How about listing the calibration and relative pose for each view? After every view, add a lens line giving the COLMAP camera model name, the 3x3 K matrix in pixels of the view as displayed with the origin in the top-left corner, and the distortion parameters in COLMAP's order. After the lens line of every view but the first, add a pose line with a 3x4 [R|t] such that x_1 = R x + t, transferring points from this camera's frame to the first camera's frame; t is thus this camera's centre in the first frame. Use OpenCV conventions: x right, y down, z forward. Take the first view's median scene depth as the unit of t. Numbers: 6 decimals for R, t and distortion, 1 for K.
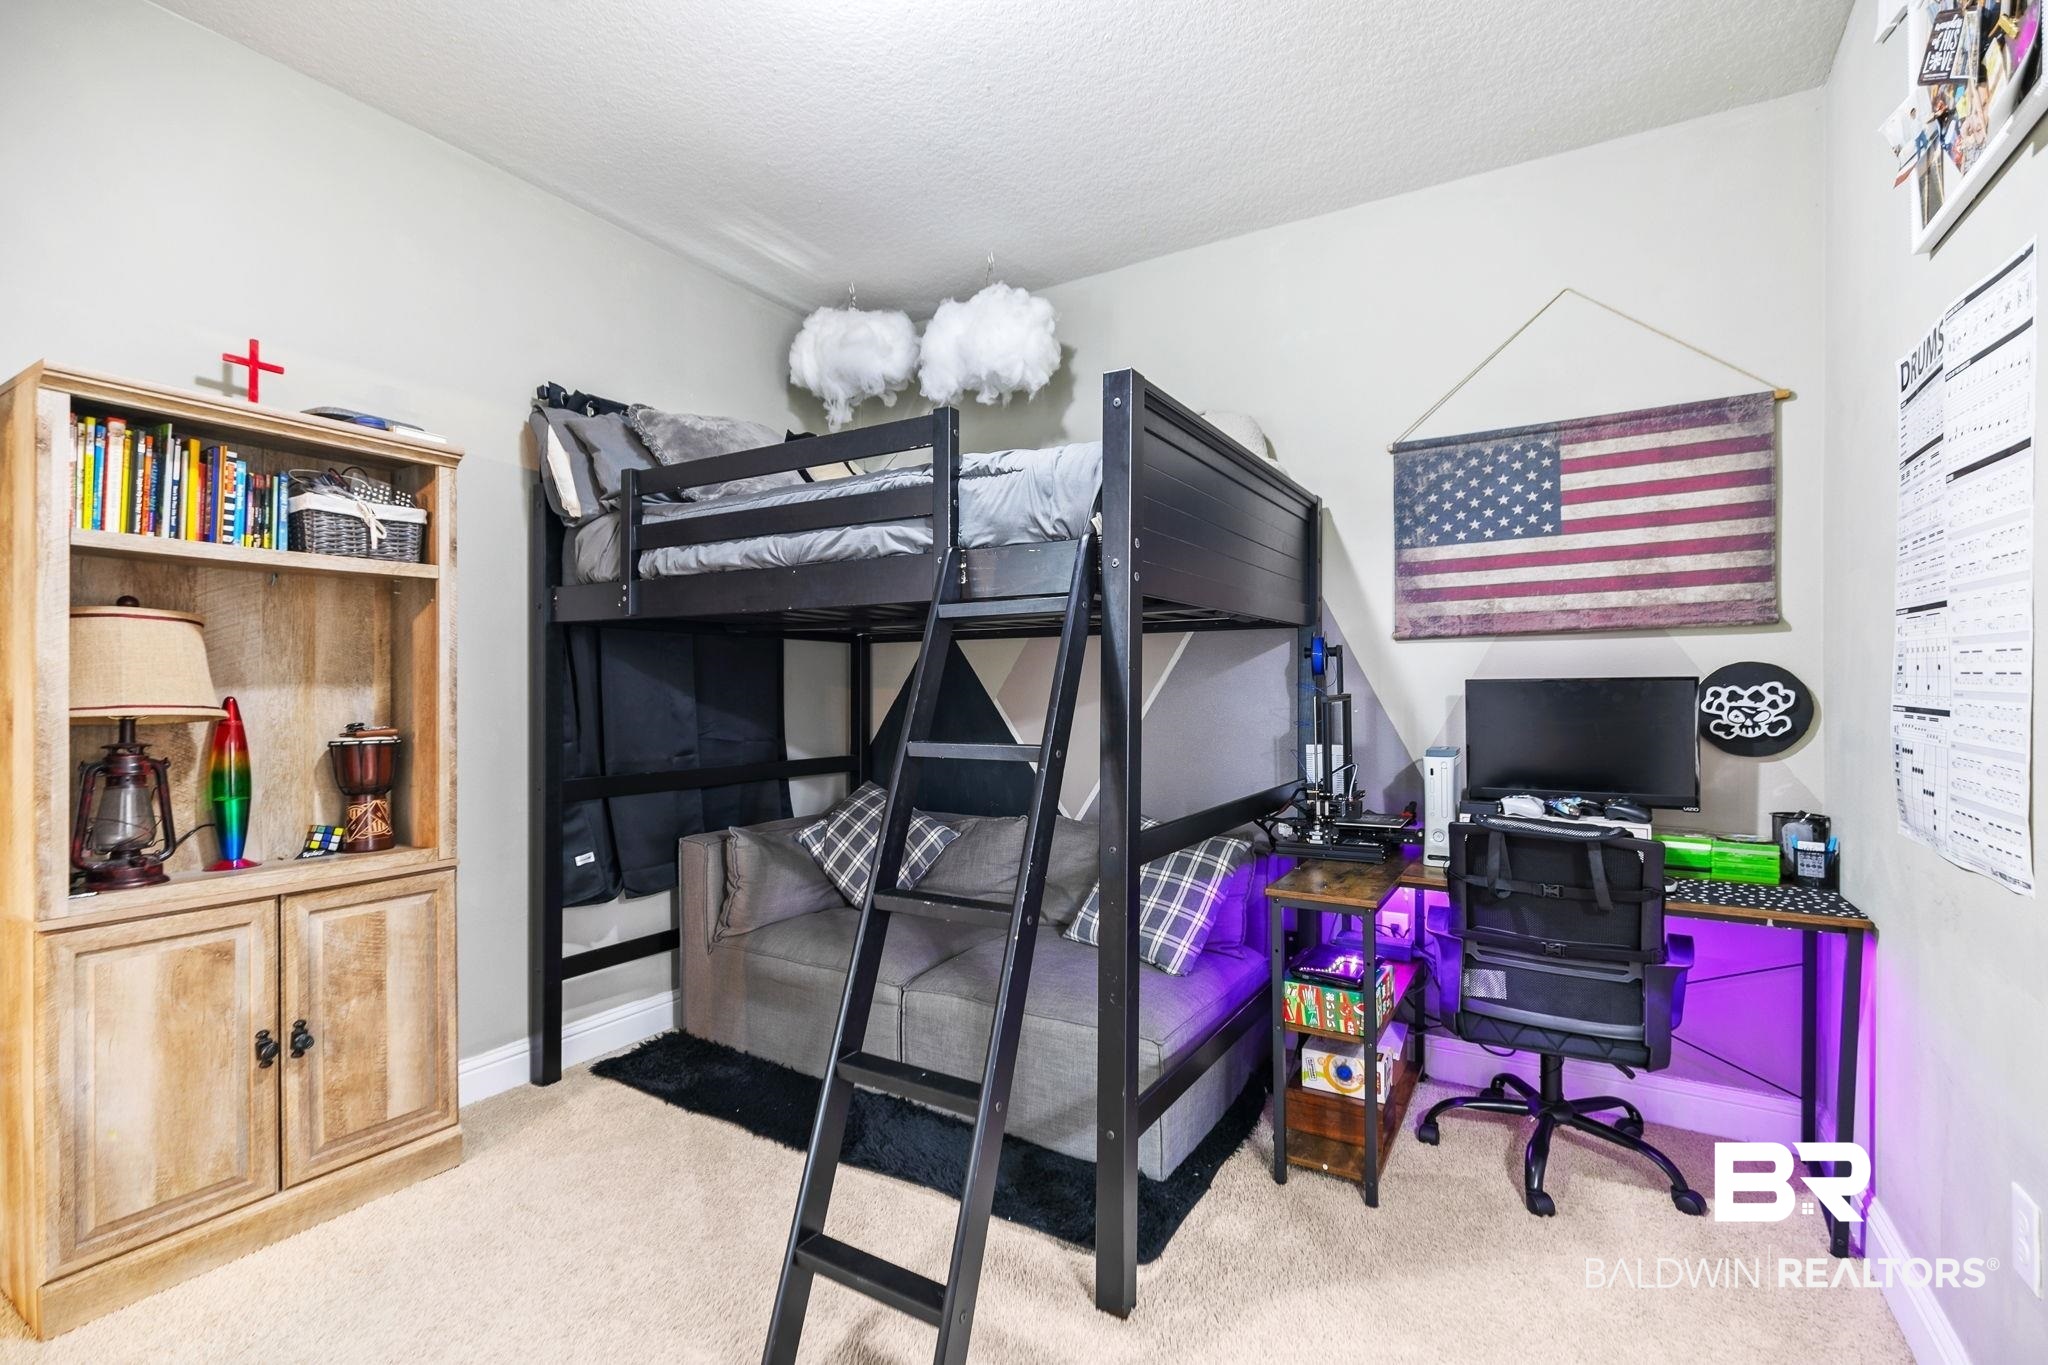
lens RADIAL K [[933.4, 0, 1024.0], [0, 933.4, 682.5], [0, 0, 1]] dist [0.000188, -0.000019]
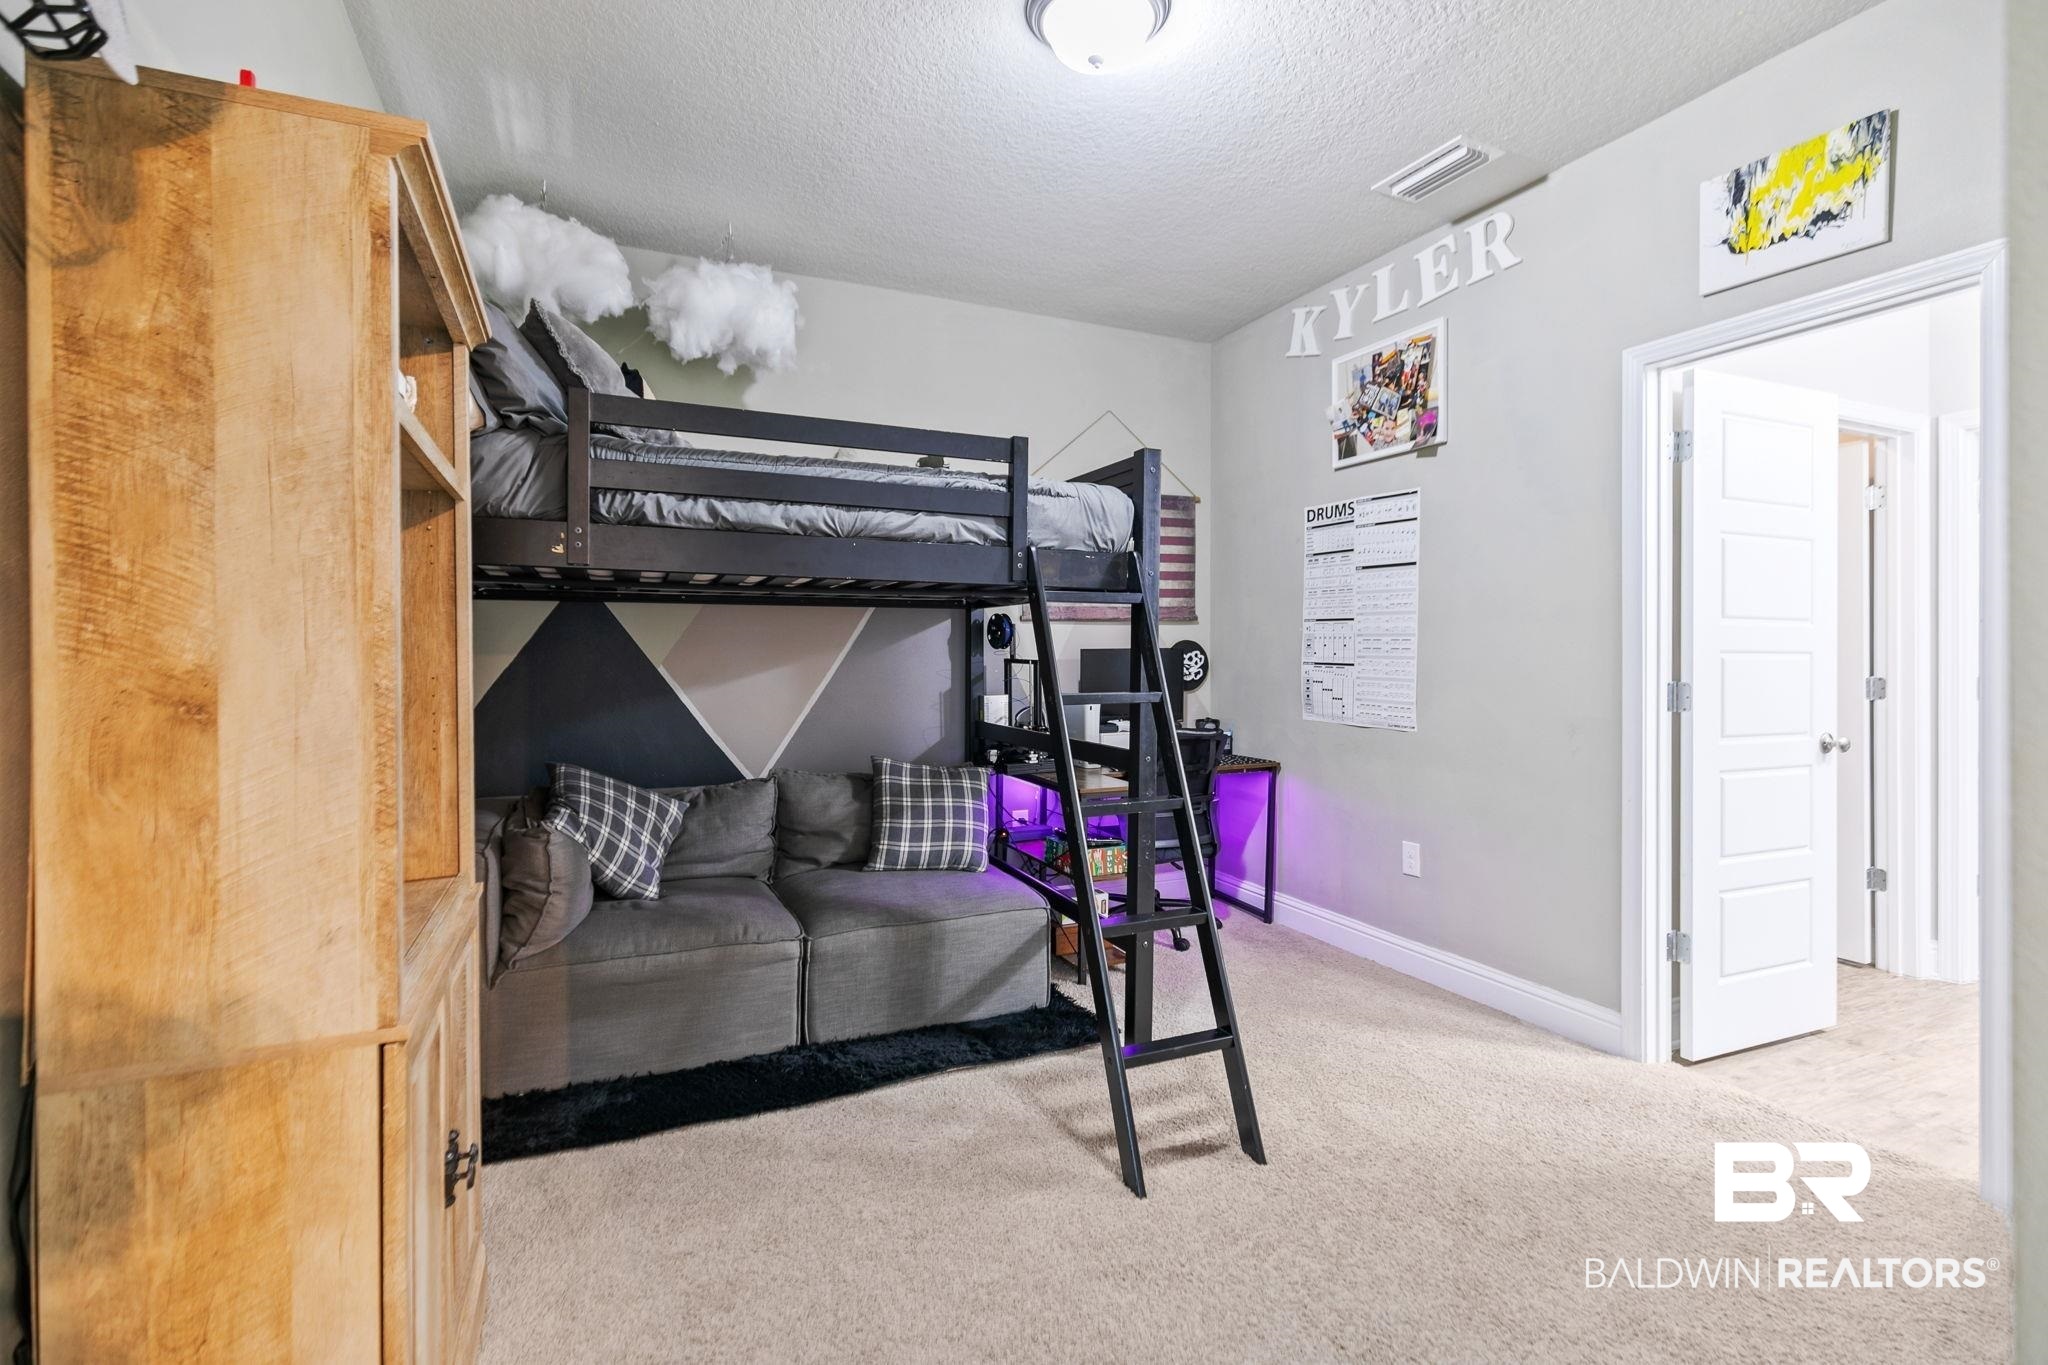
lens RADIAL K [[946.3, 0, 1028.2], [0, 946.3, 652.2], [0, 0, 1]] dist [-0.000734, -0.000219]
pose [[0.549632, 0.002045, 0.835404, -0.987227], [-0.004210, 0.999991, 0.000322, 0.002709], [-0.835396, -0.003693, 0.549636, 0.228744]]
